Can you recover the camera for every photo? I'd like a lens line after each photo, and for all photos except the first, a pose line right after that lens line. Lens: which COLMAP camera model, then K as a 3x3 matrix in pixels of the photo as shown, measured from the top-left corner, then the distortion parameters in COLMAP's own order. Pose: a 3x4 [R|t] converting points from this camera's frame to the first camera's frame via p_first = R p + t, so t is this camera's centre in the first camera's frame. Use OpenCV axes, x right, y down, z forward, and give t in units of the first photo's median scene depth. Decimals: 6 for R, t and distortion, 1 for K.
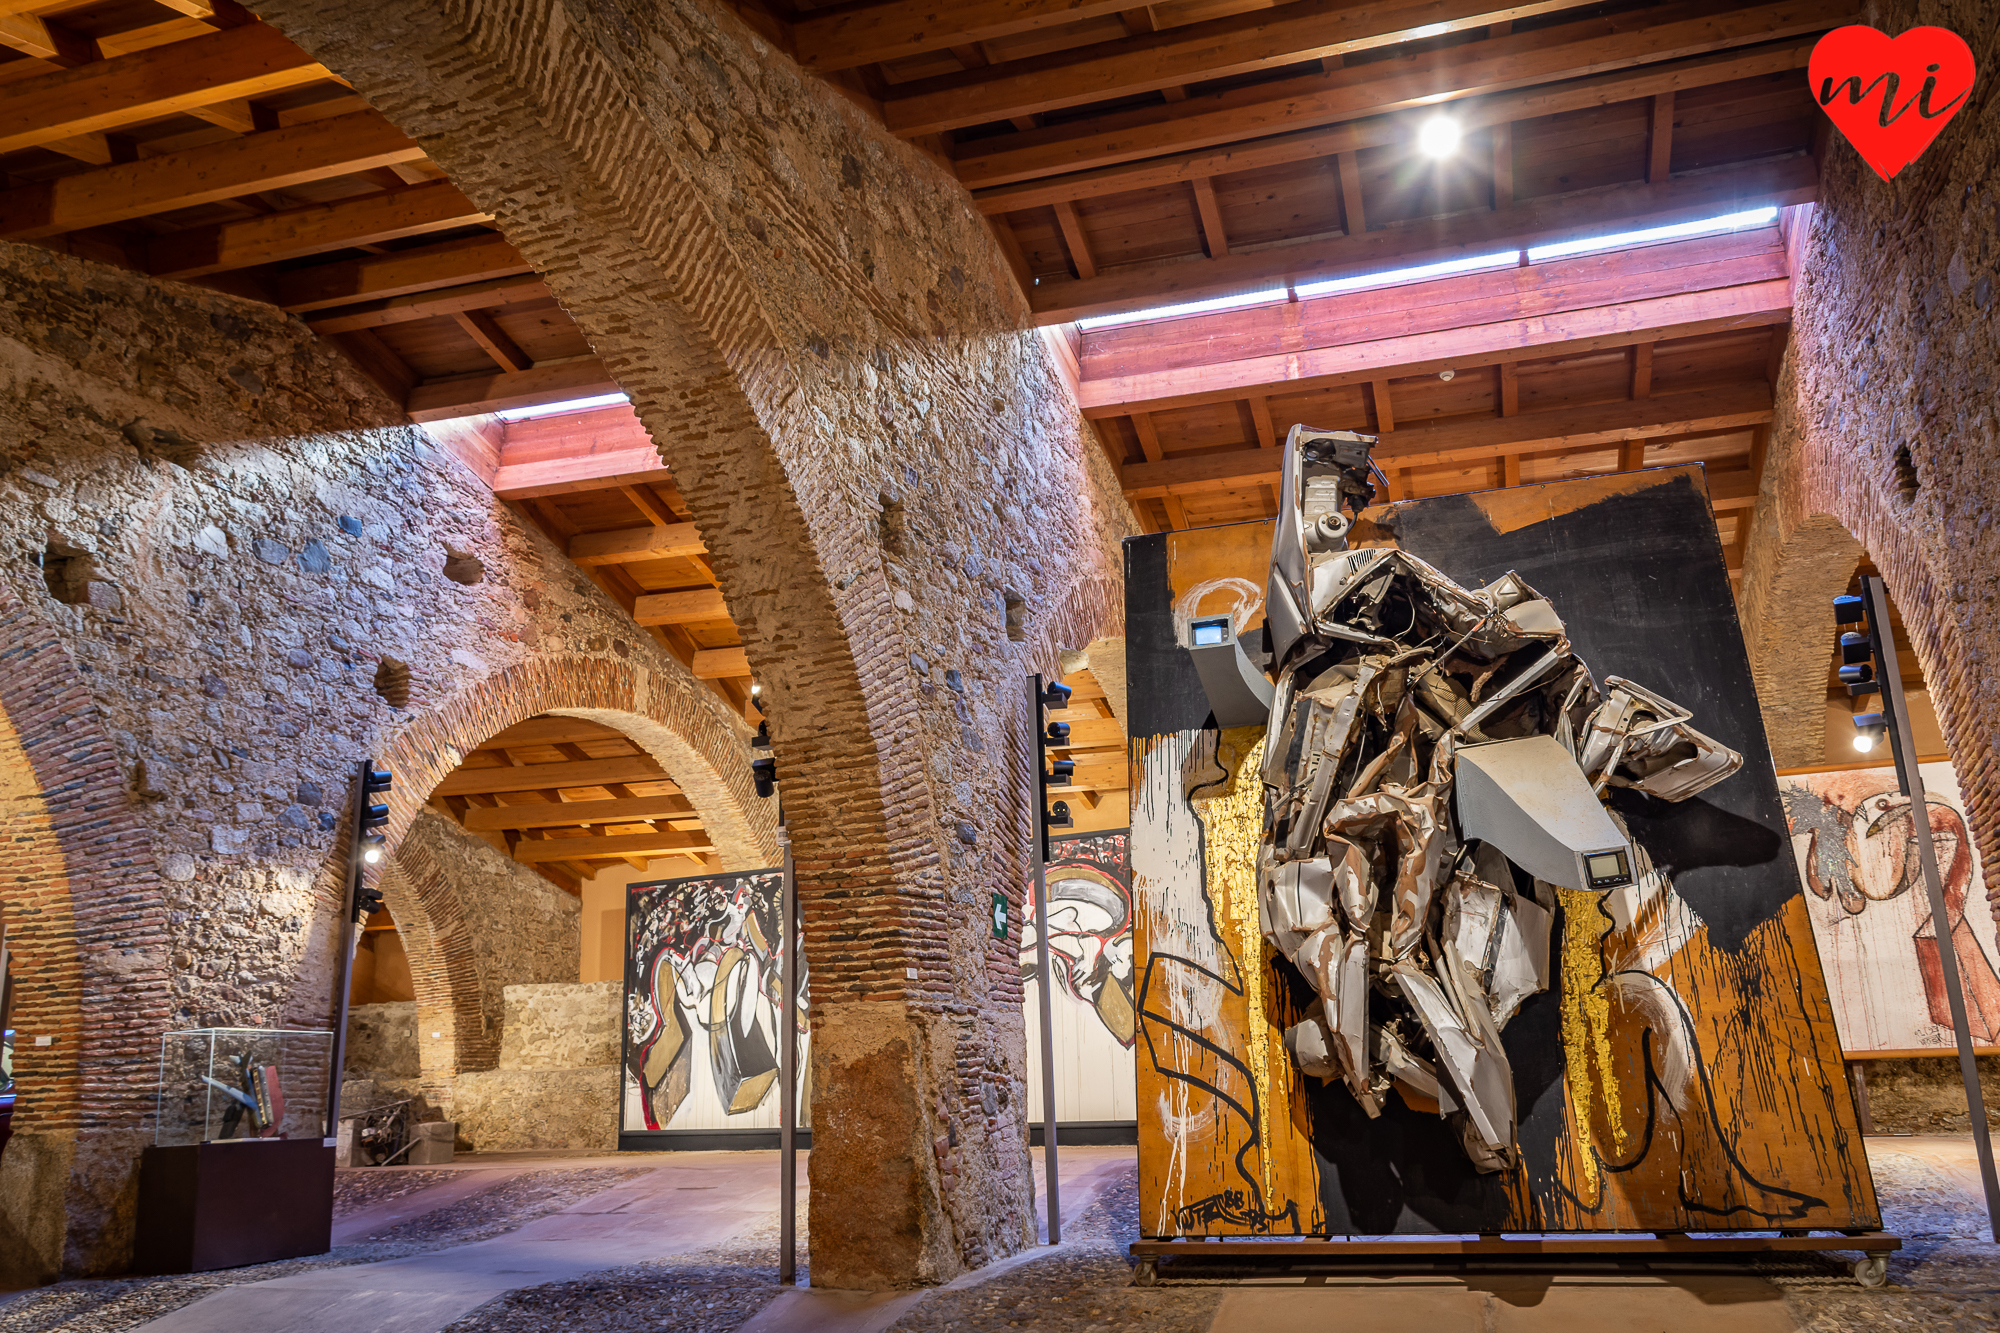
lens RADIAL K [[1541.2, 0, 987.6], [0, 1541.2, 678.1], [0, 0, 1]] dist [0.034345, -0.053943]
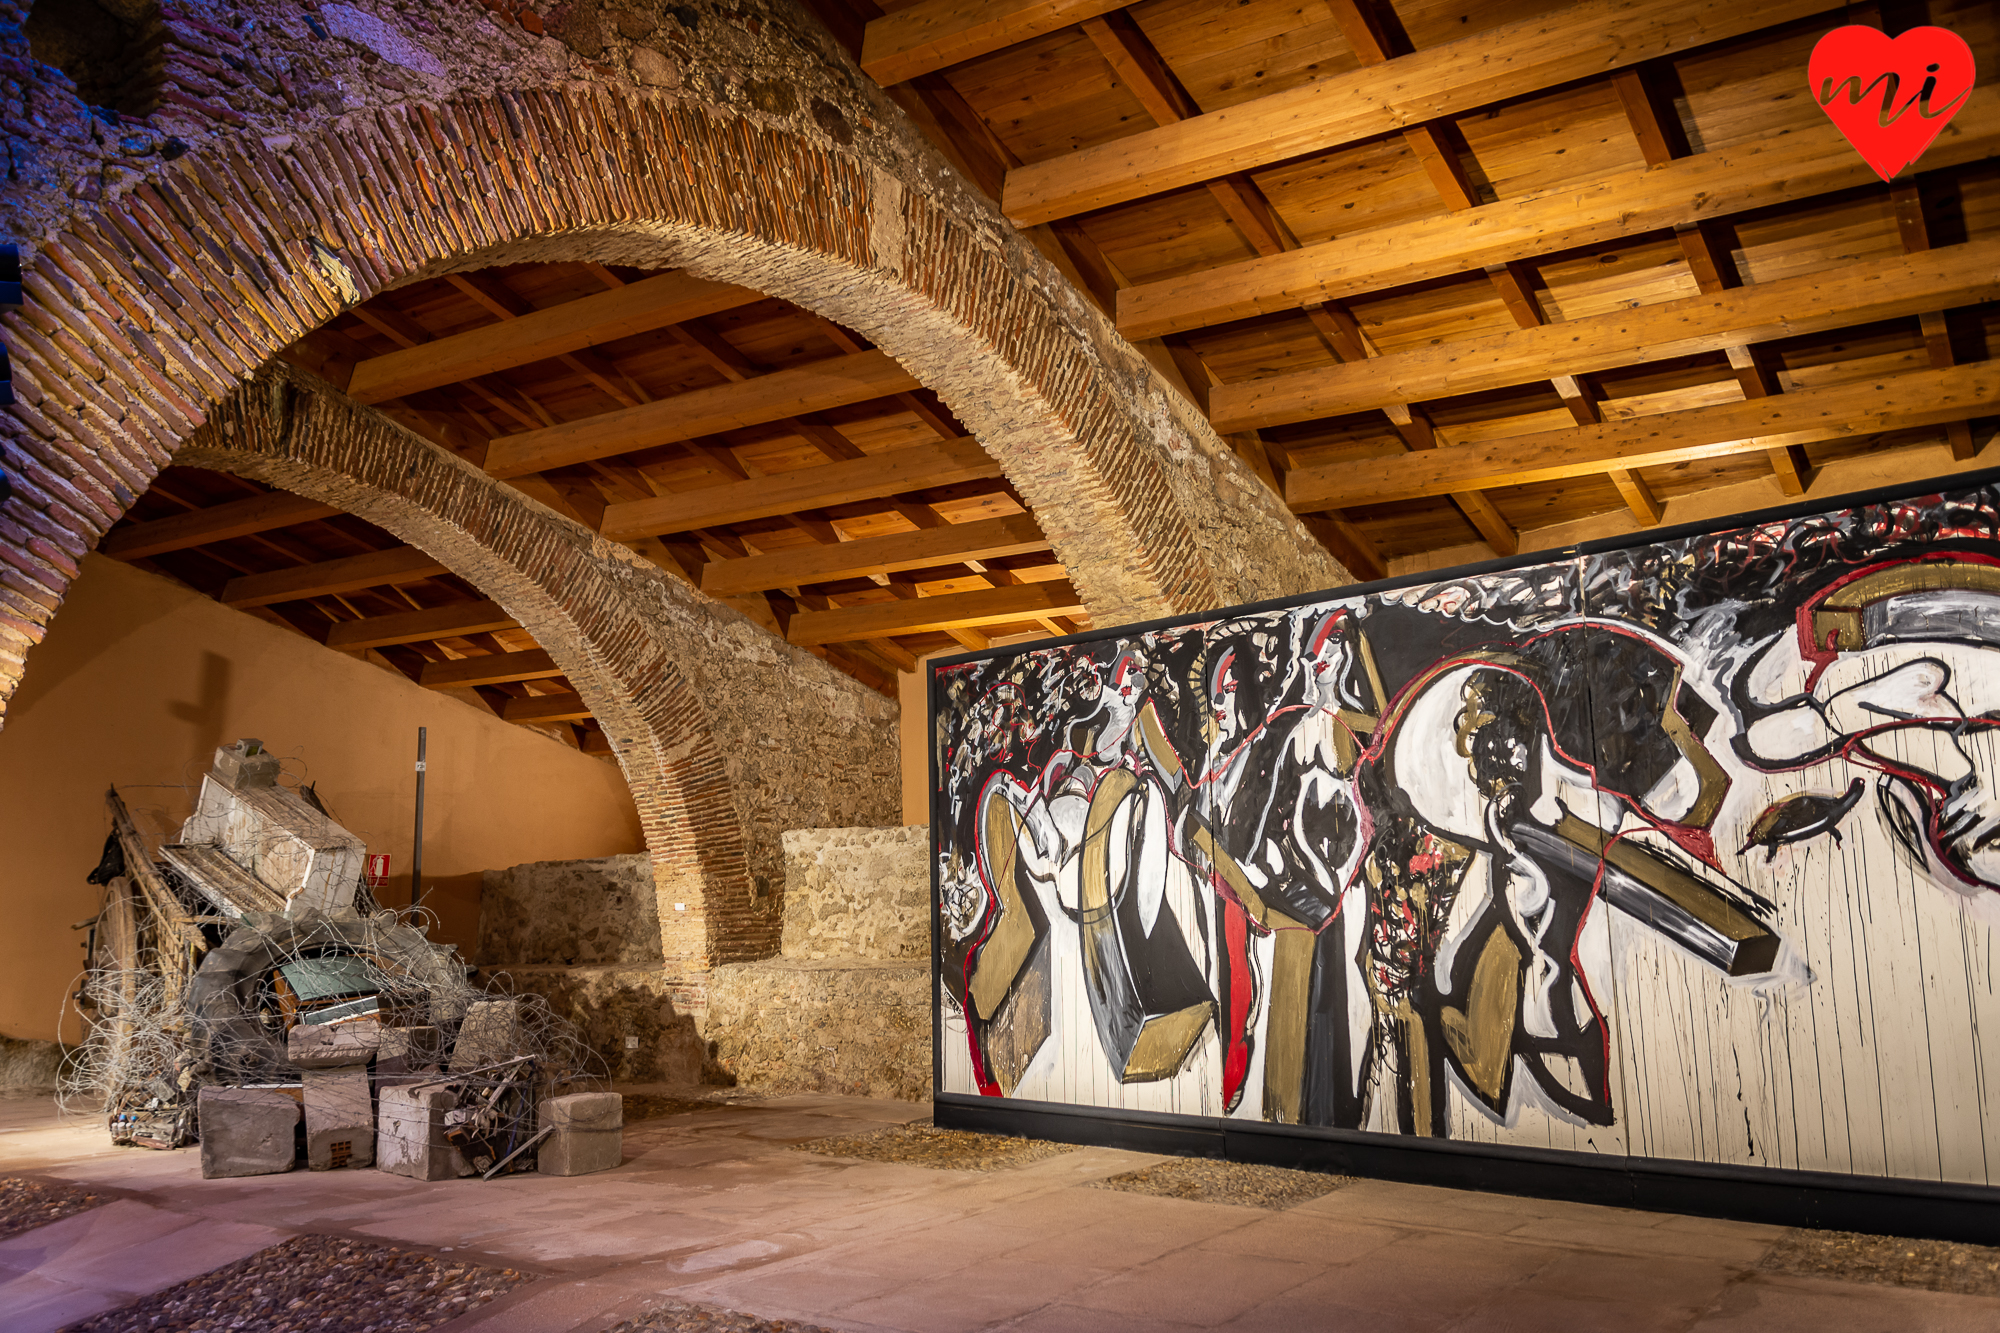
lens RADIAL K [[1541.2, 0, 987.6], [0, 1541.2, 678.1], [0, 0, 1]] dist [0.034345, -0.053943]
pose [[0.966365, -0.029440, -0.255482, -0.070749], [0.058105, 0.992732, 0.105390, 0.084434], [0.250523, -0.116690, 0.961052, 0.479078]]
